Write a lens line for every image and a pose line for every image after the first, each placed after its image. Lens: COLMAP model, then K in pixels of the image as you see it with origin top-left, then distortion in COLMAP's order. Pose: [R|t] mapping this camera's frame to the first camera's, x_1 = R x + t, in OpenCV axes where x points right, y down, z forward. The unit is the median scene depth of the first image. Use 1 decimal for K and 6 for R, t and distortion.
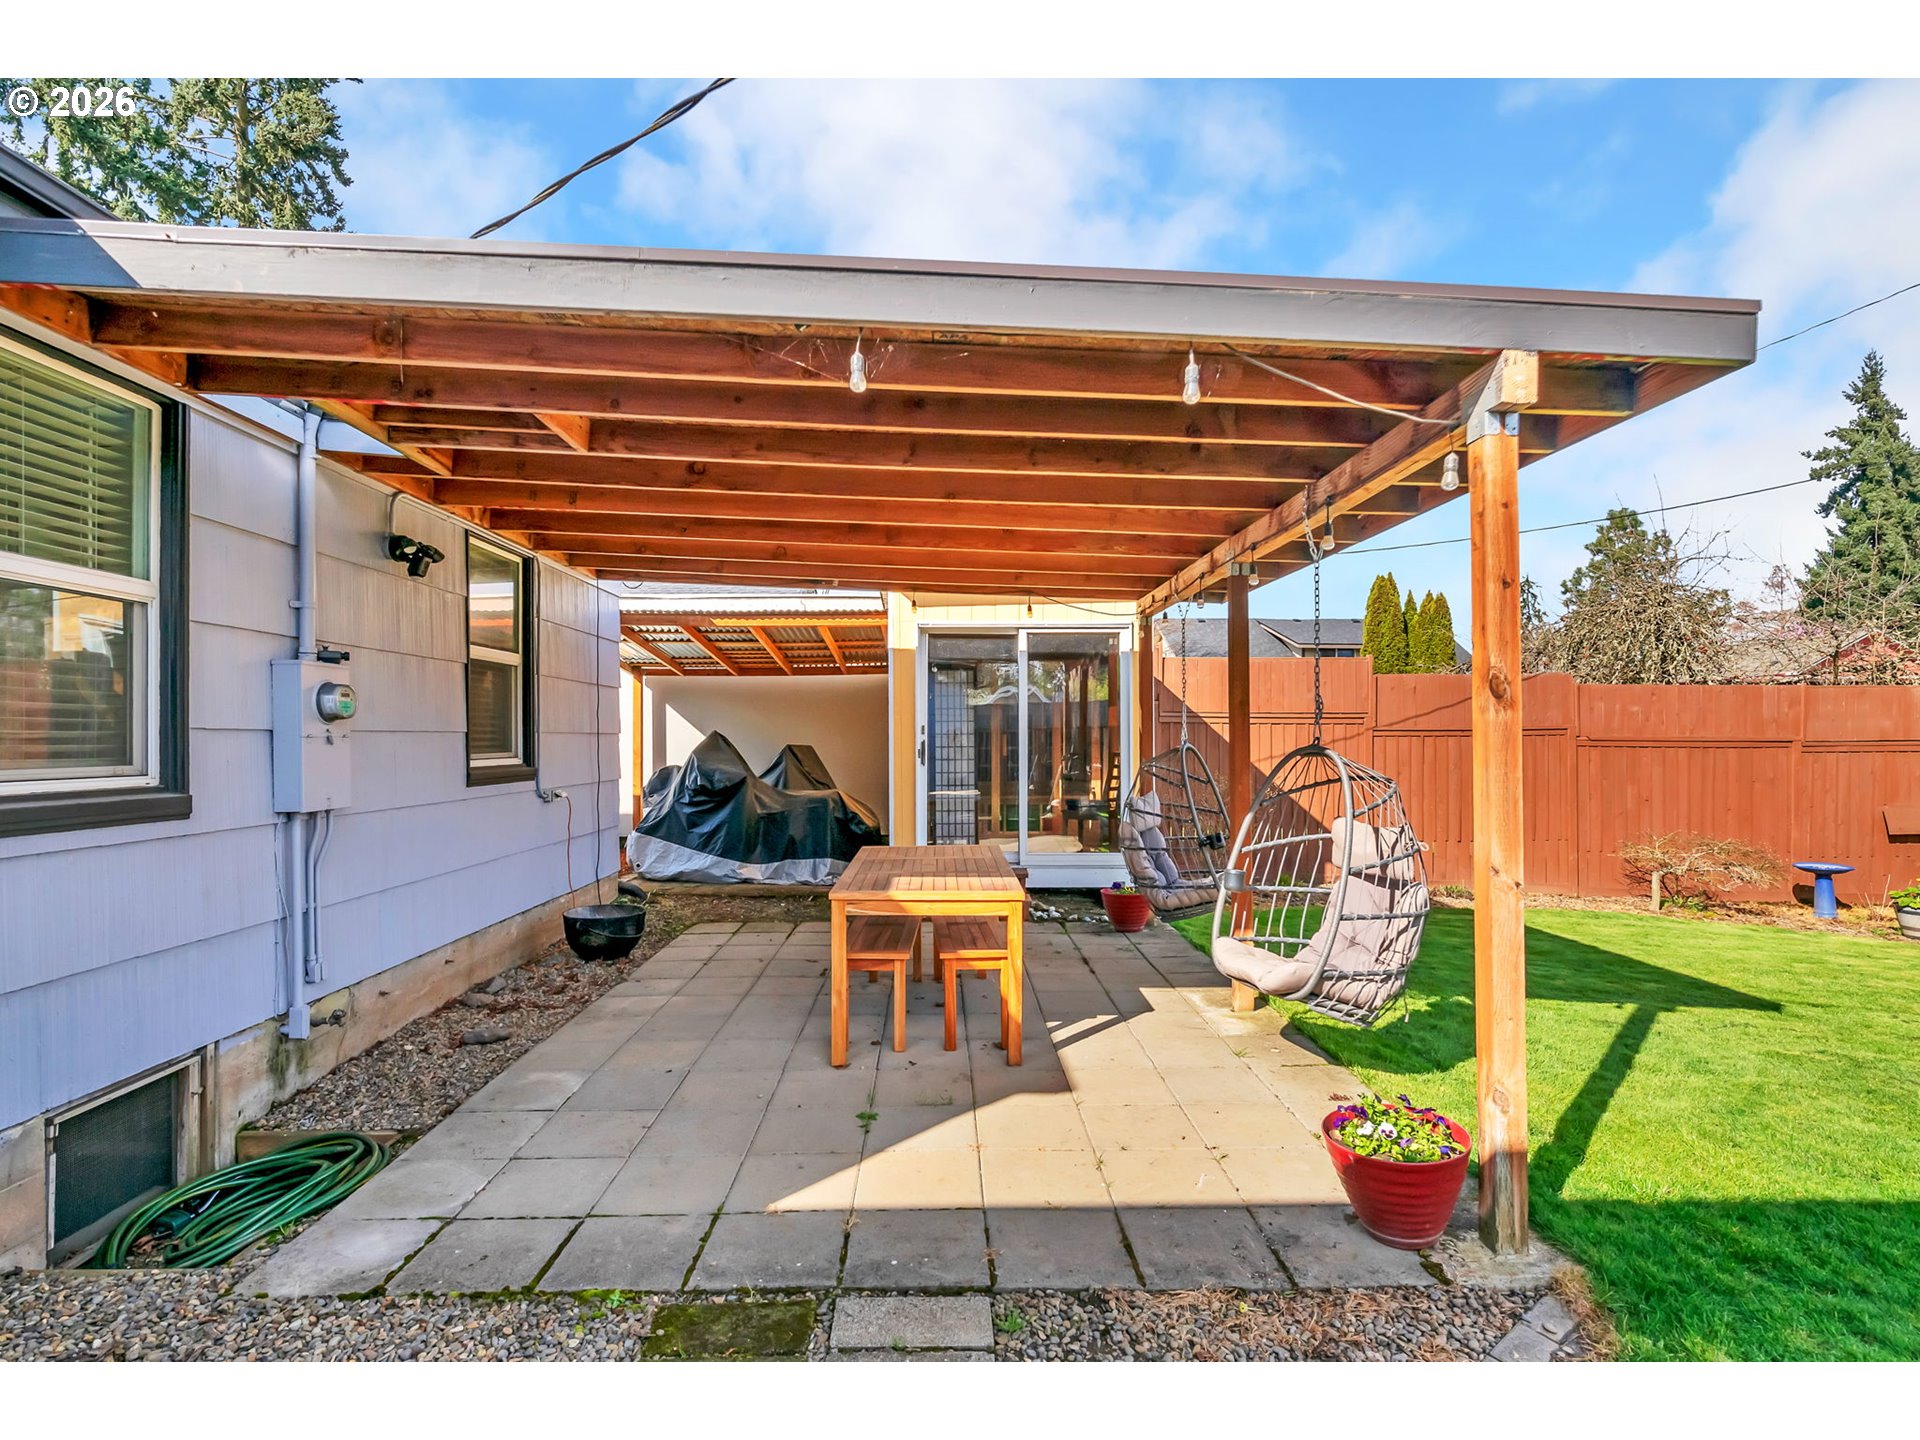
lens RADIAL K [[930.9, 0, 959.5], [0, 930.9, 737.1], [0, 0, 1]] dist [0.001089, -0.000844]
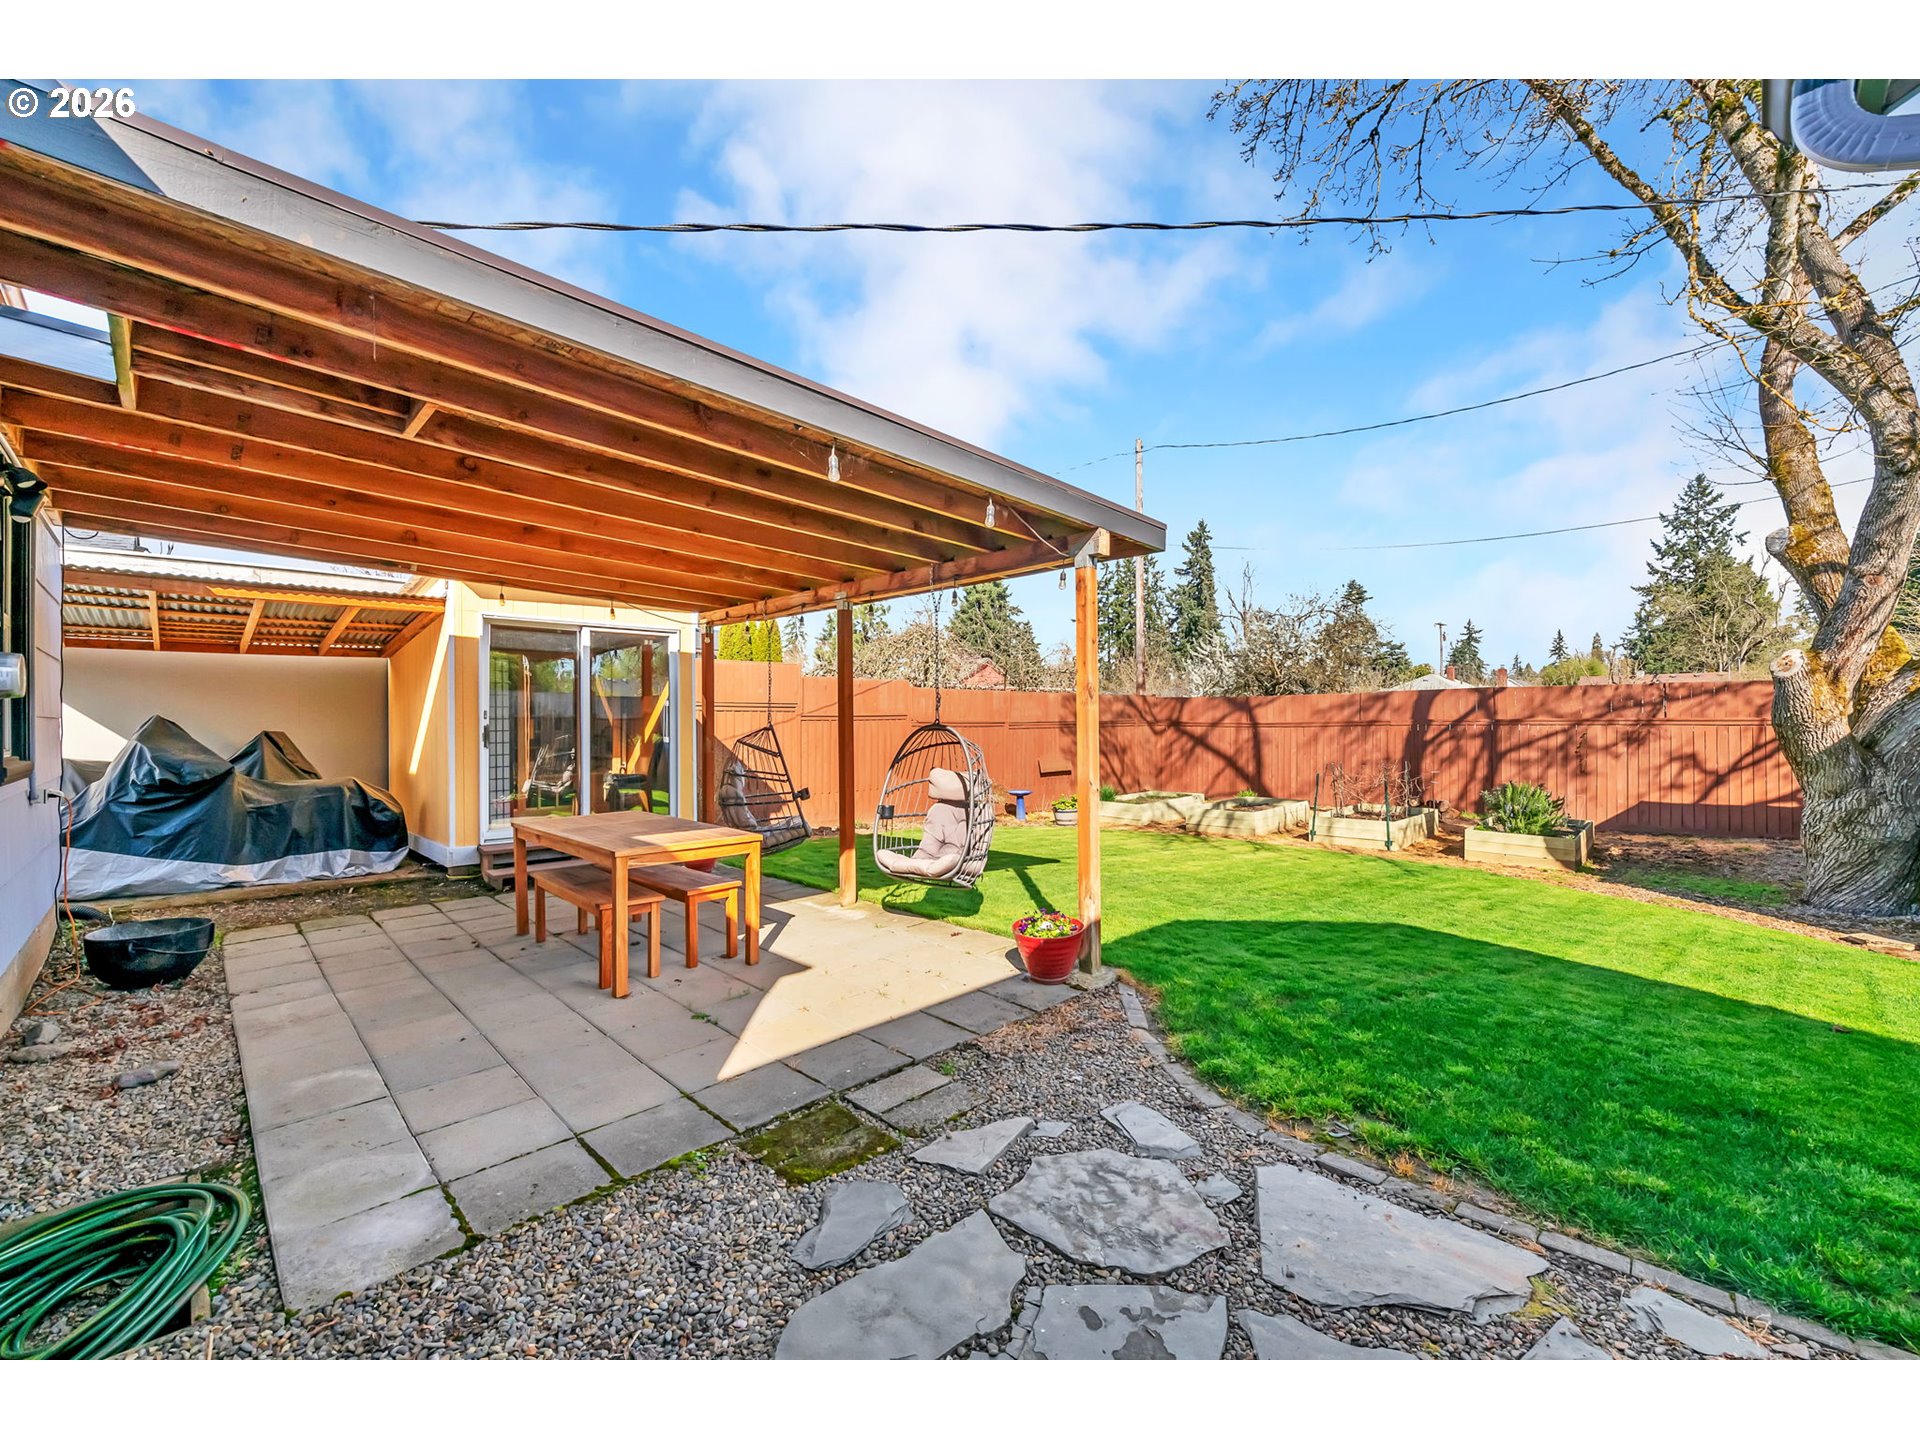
lens RADIAL K [[779.1, 0, 949.3], [0, 779.1, 719.0], [0, 0, 1]] dist [0.001619, -0.005522]
pose [[0.727906, -0.000923, 0.685676, -0.292363], [0.004508, 0.999984, -0.003439, 0.002996], [-0.685662, 0.005594, 0.727899, -0.006274]]
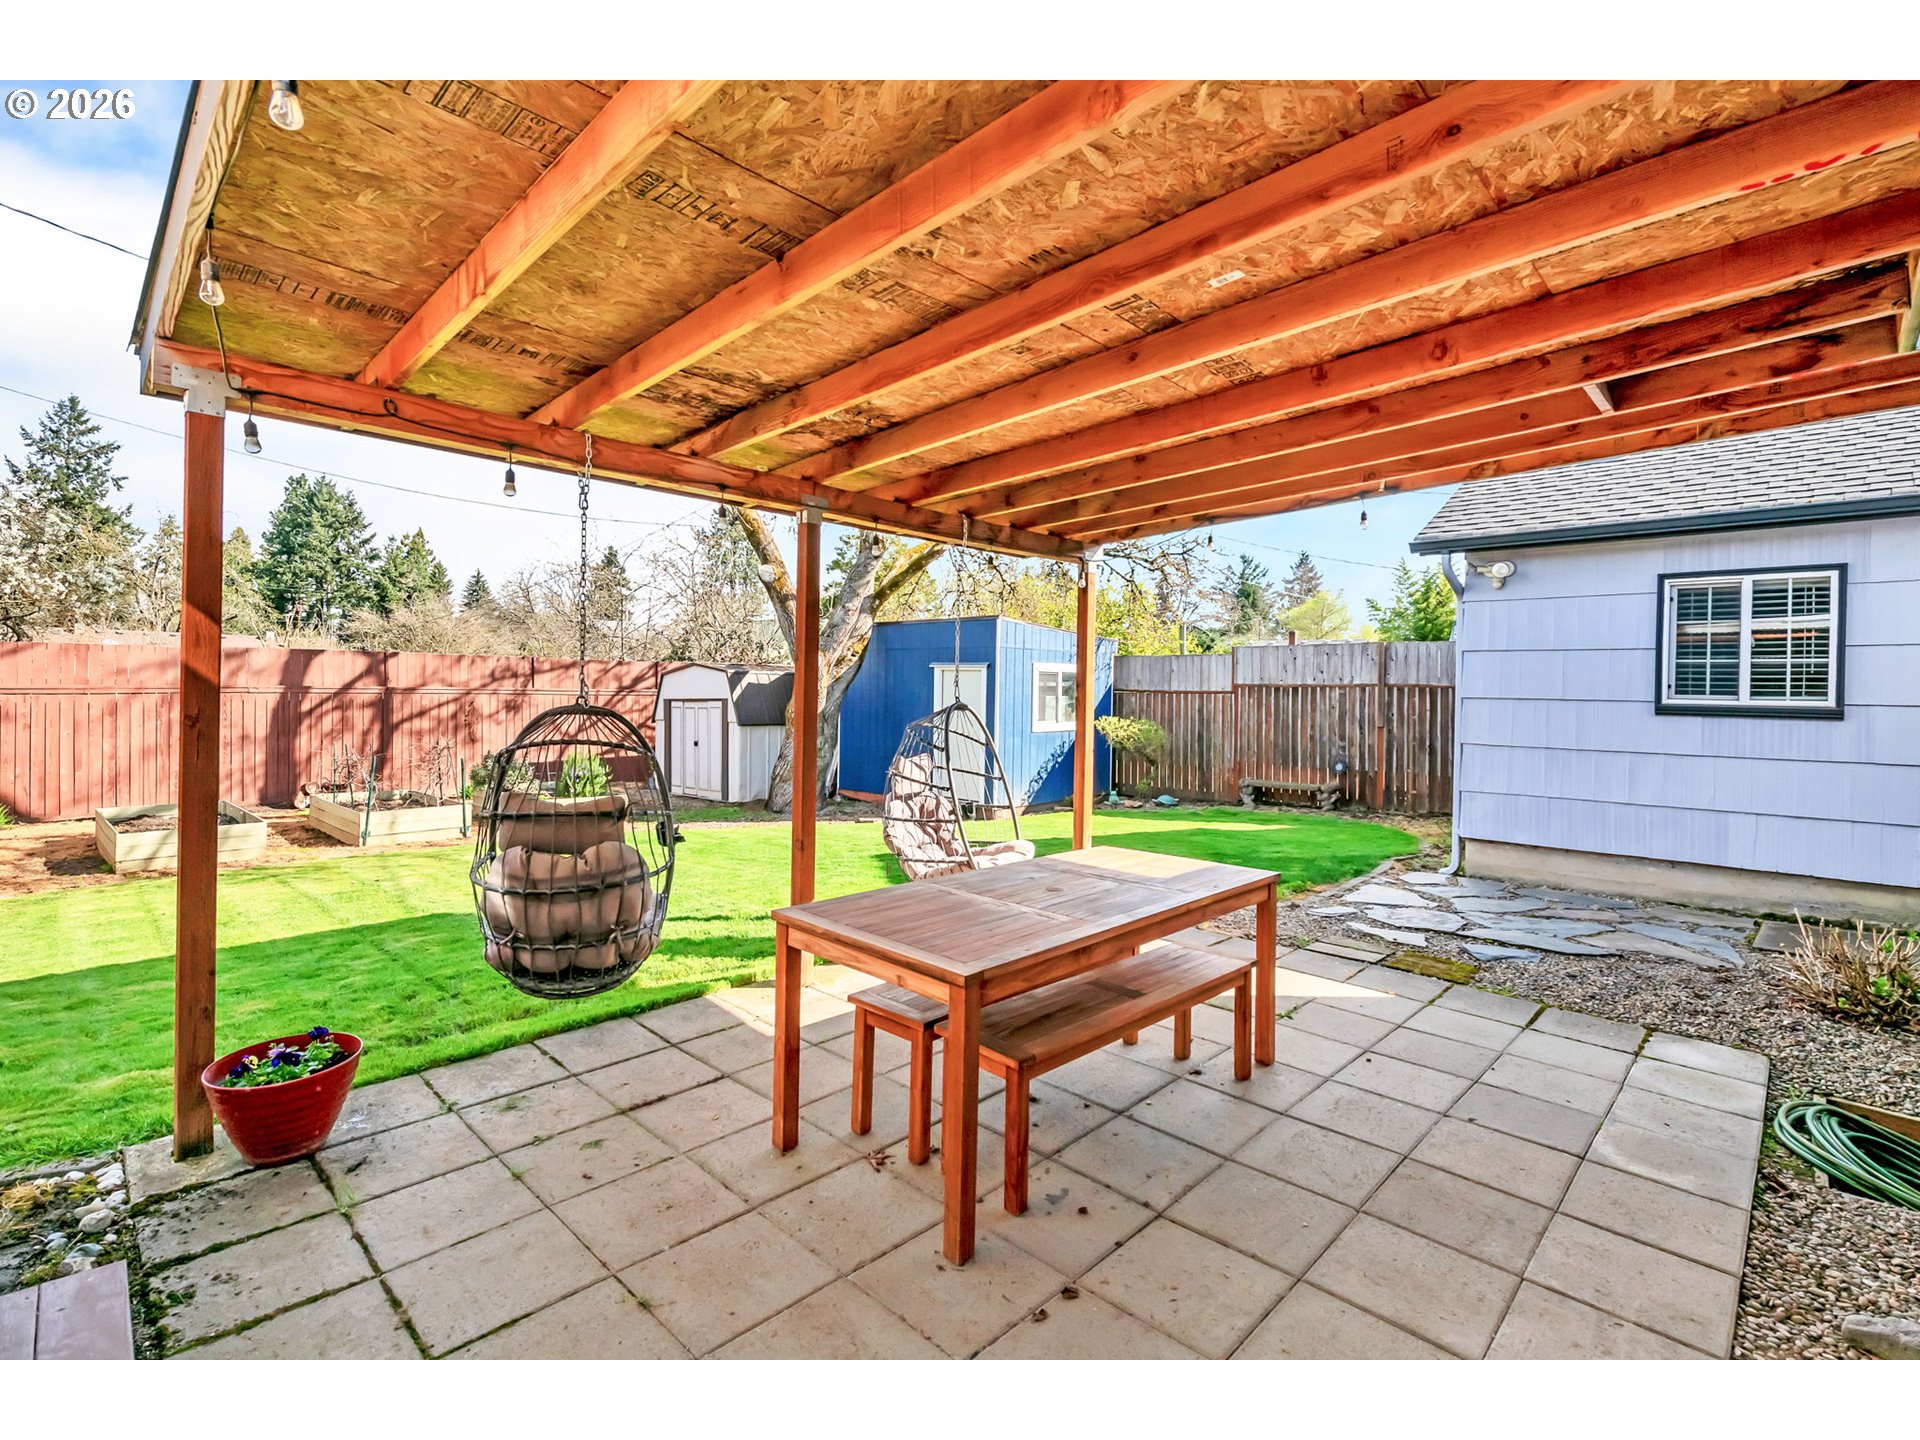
lens RADIAL K [[891.6, 0, 960.1], [0, 891.6, 687.3], [0, 0, 1]] dist [0.001996, 0.000306]
pose [[-0.704008, -0.005250, 0.710172, -0.312124], [-0.012263, 0.999913, -0.004764, -0.003483], [-0.710086, -0.012063, -0.704012, 1.056697]]
